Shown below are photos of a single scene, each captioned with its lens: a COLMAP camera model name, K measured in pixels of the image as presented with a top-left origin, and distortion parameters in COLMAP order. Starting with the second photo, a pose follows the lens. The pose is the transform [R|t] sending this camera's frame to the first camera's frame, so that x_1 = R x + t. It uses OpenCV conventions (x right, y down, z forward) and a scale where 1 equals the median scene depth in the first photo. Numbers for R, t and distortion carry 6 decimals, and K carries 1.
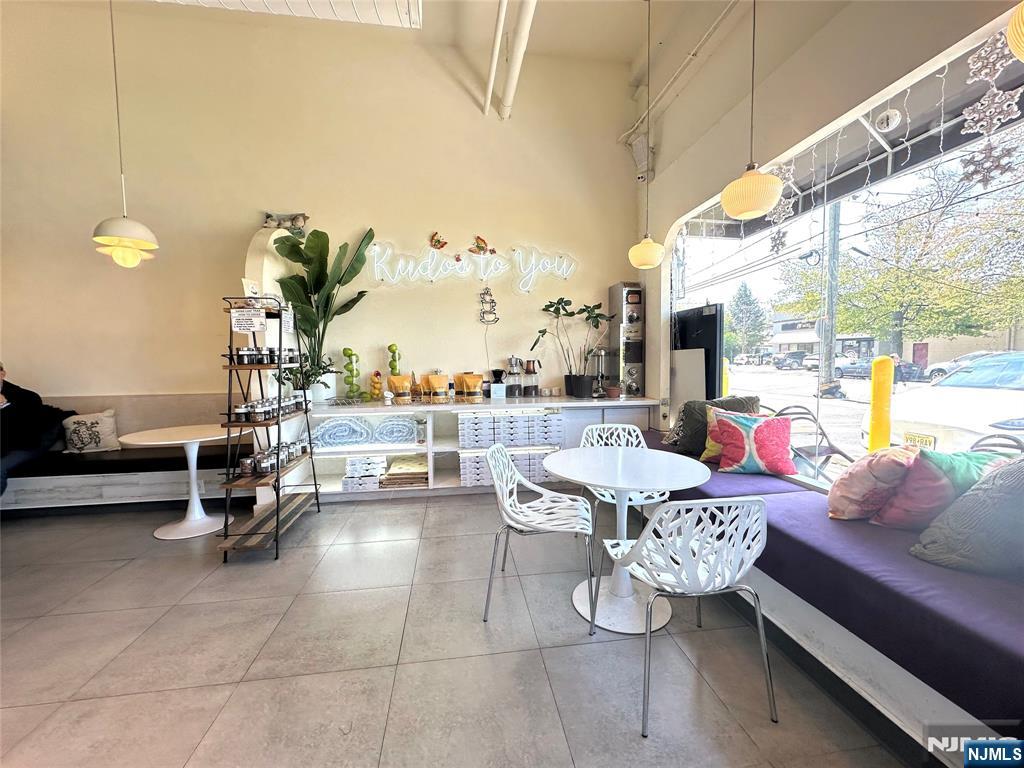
lens RADIAL K [[410.9, 0, 512.0], [0, 410.9, 384.0], [0, 0, 1]] dist [-0.001447, 0.000141]
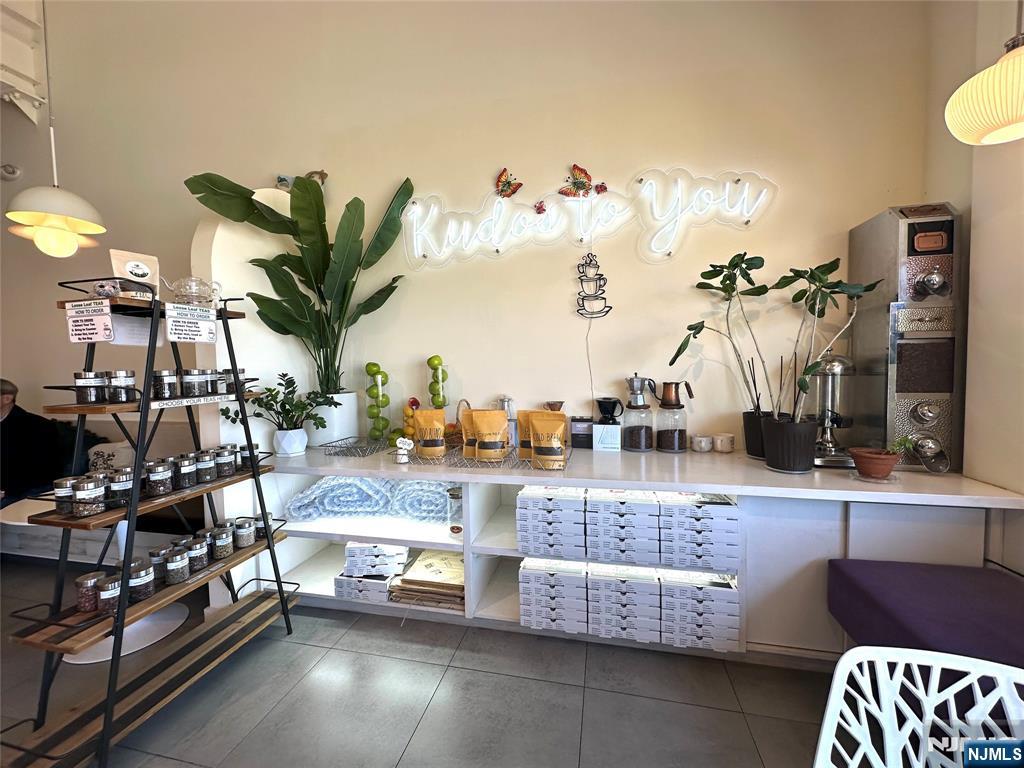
lens RADIAL K [[410.9, 0, 512.0], [0, 410.9, 384.0], [0, 0, 1]] dist [-0.001447, 0.000141]
pose [[0.934444, 0.011838, -0.355913, 0.044340], [-0.015330, 0.999858, -0.006992, -0.051410], [0.355779, 0.011990, 0.934493, 0.454658]]
